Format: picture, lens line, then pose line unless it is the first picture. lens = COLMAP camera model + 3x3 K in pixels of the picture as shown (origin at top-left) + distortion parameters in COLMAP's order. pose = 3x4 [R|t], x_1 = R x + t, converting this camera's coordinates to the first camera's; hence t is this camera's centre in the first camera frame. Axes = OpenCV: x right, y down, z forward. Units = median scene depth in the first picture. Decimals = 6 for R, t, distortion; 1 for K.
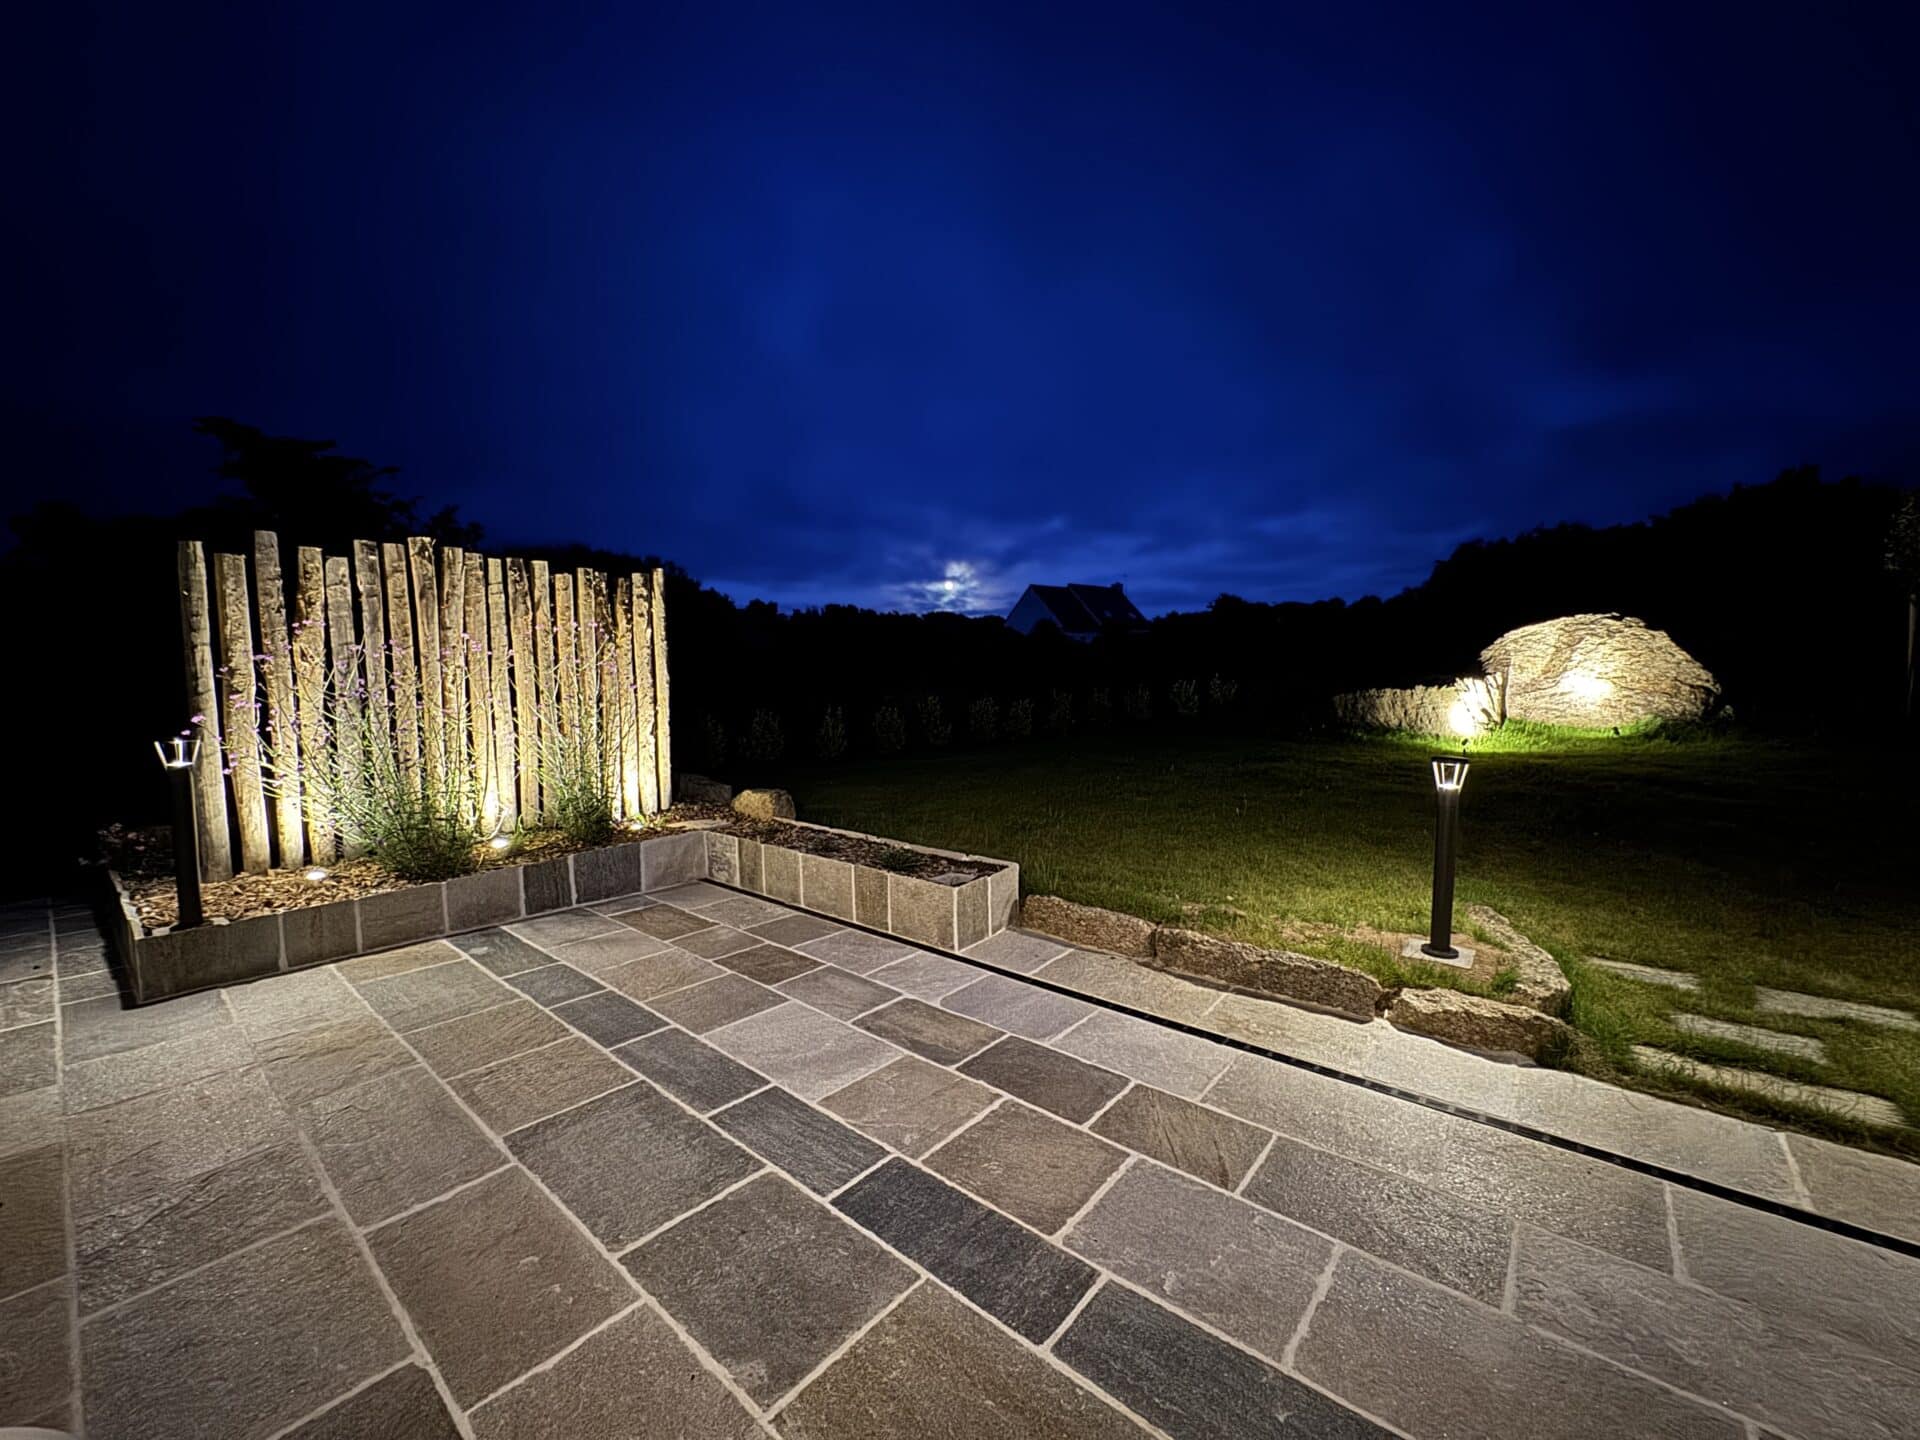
lens RADIAL K [[759.9, 0, 960.0], [0, 759.9, 720.0], [0, 0, 1]] dist [-0.001234, -0.000106]
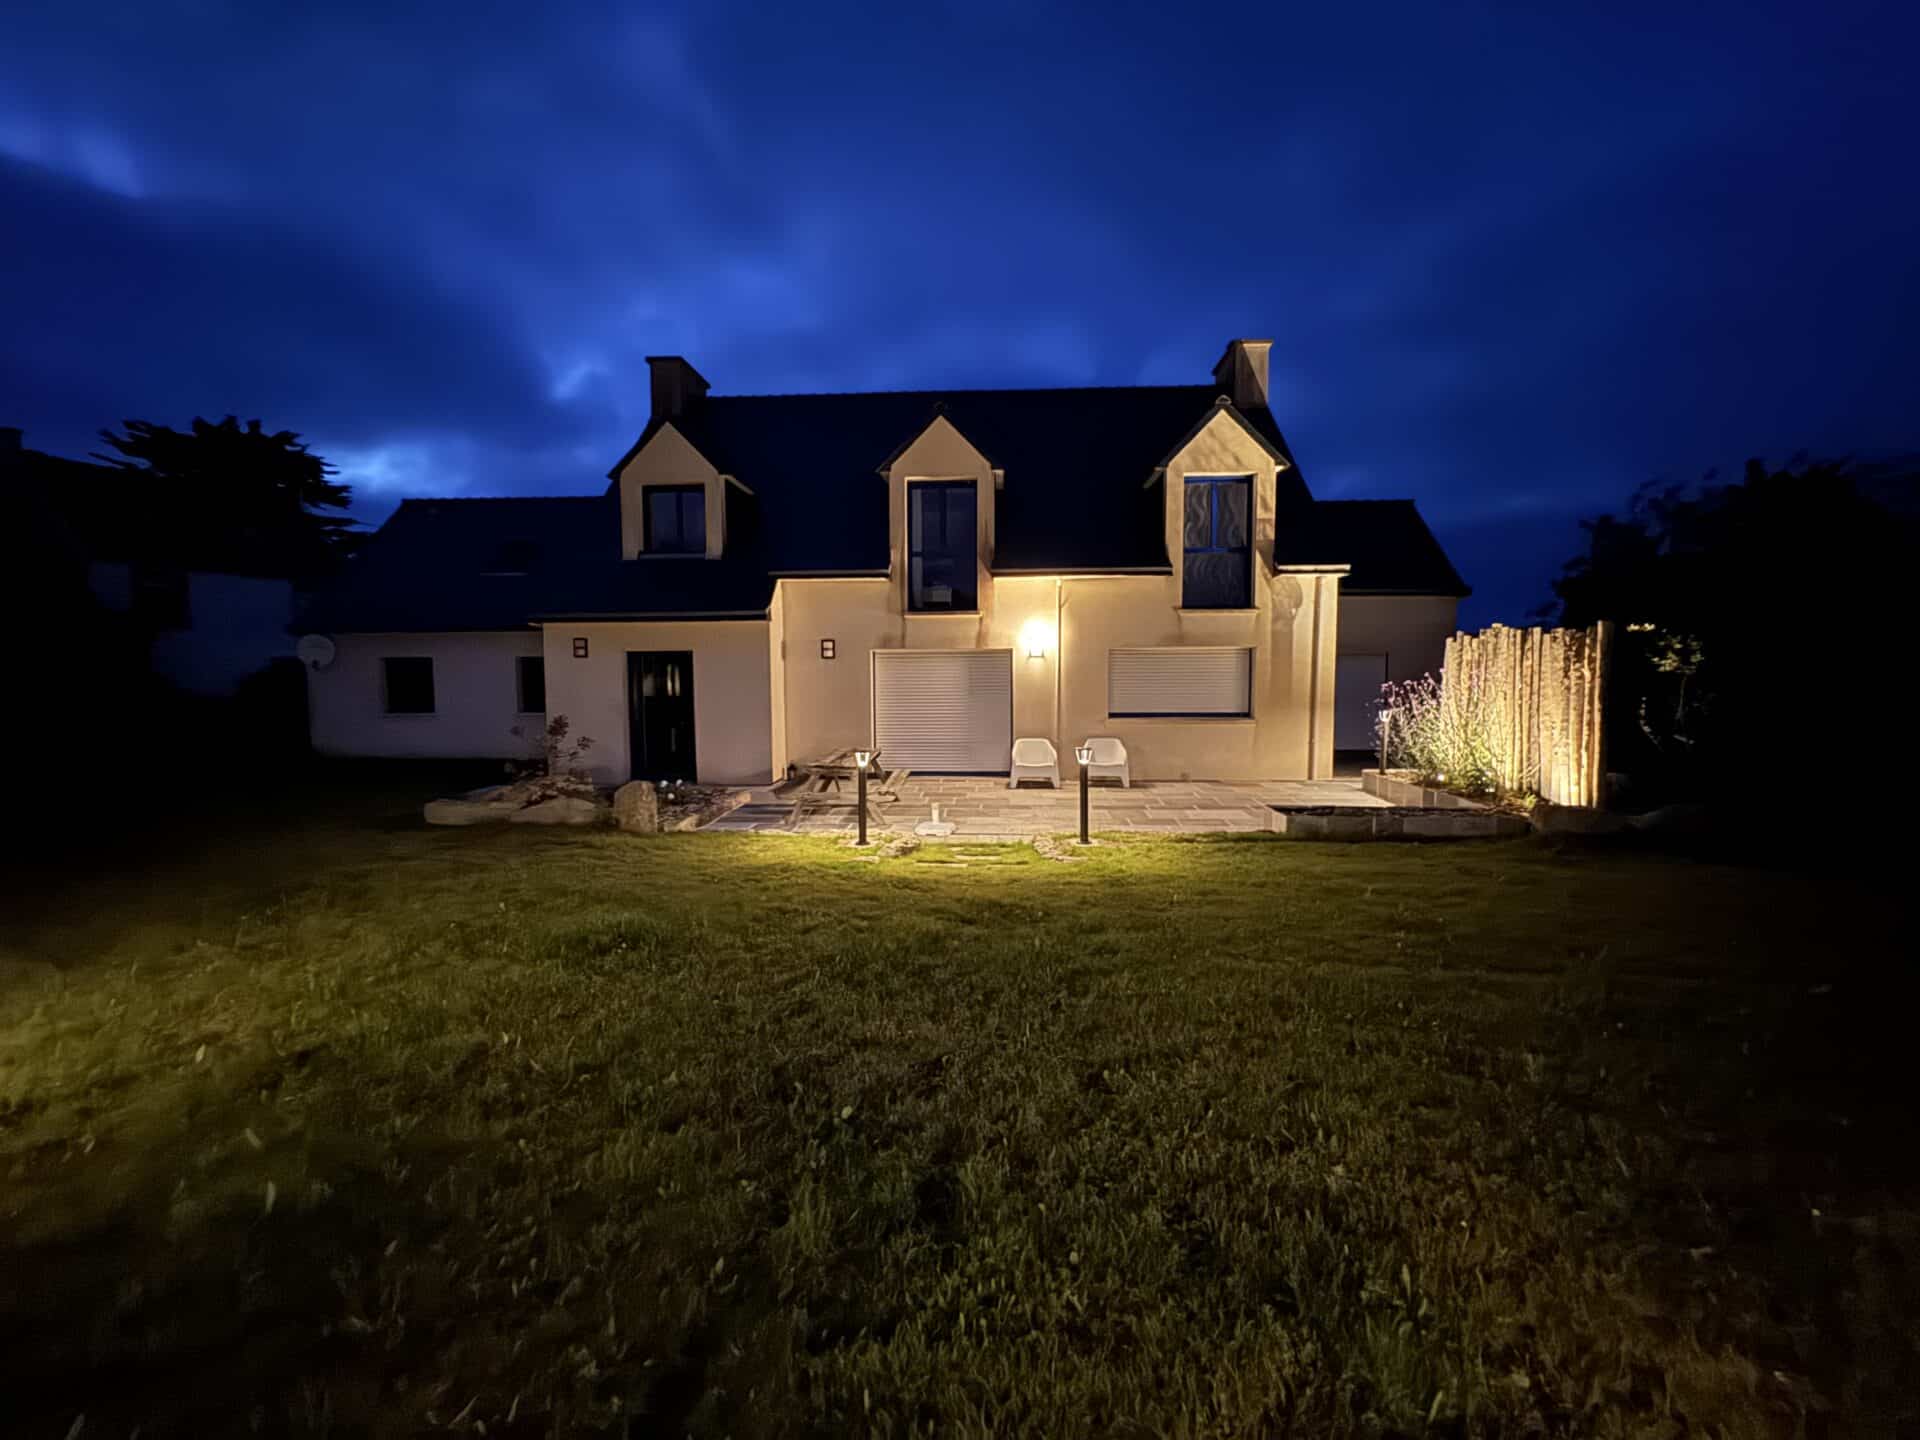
lens RADIAL K [[759.9, 0, 960.0], [0, 759.9, 720.0], [0, 0, 1]] dist [-0.001234, -0.000106]
pose [[-0.806746, 0.053175, -0.588501, 1.718905], [-0.034093, 0.990095, 0.136198, -0.239177], [0.589914, 0.129941, -0.796942, 1.963790]]
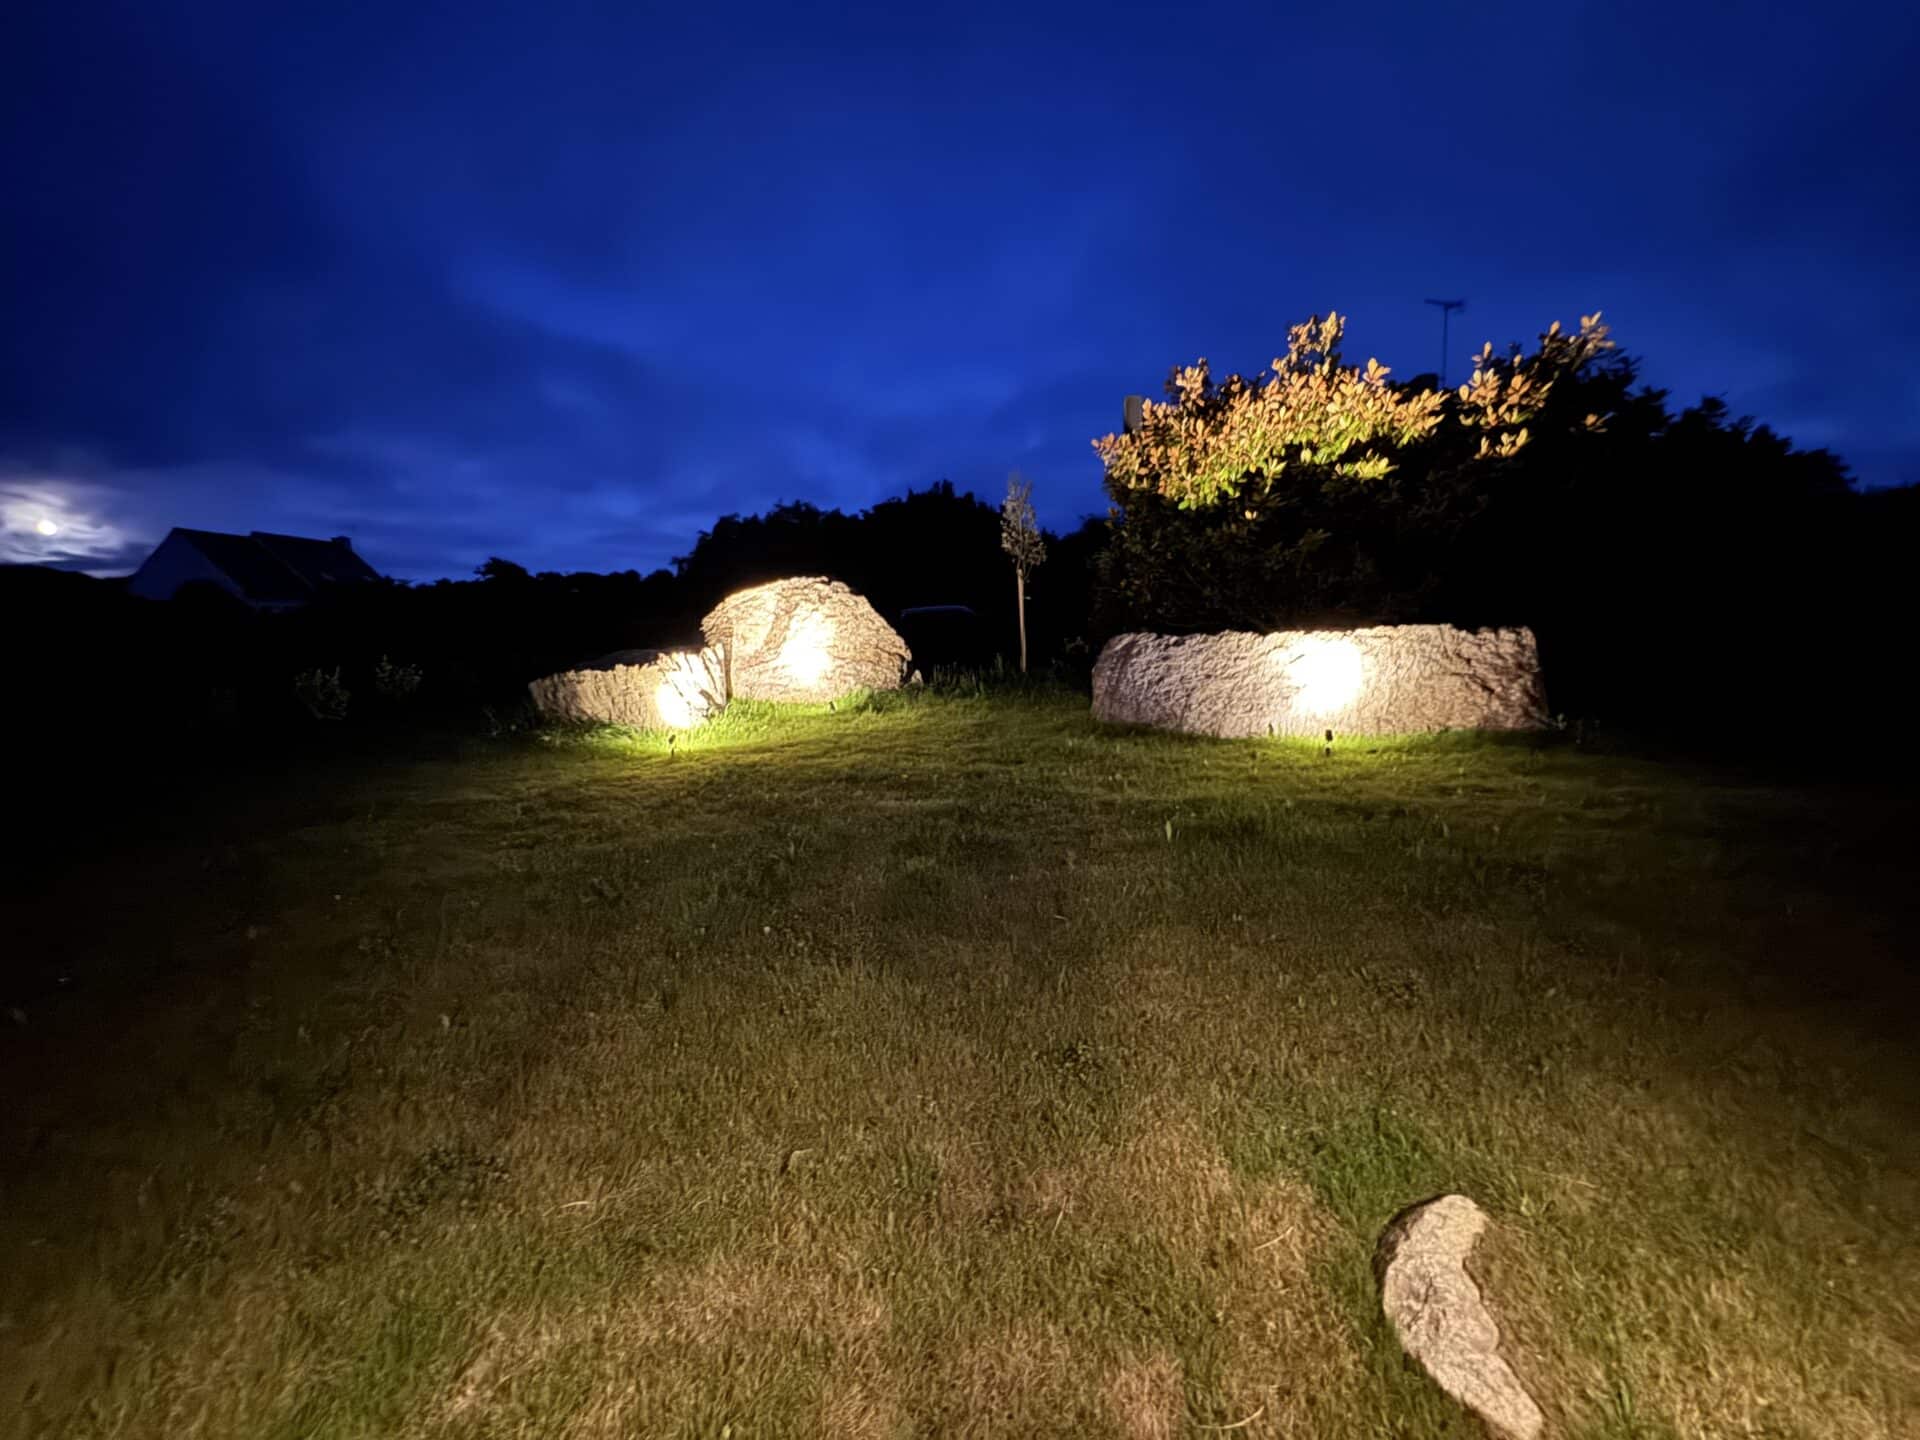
lens RADIAL K [[759.9, 0, 960.0], [0, 759.9, 720.0], [0, 0, 1]] dist [-0.001234, -0.000106]
pose [[0.662566, -0.100426, 0.742240, 0.115621], [0.075149, 0.994883, 0.067526, -0.007375], [-0.745224, 0.011038, 0.666723, 0.112021]]
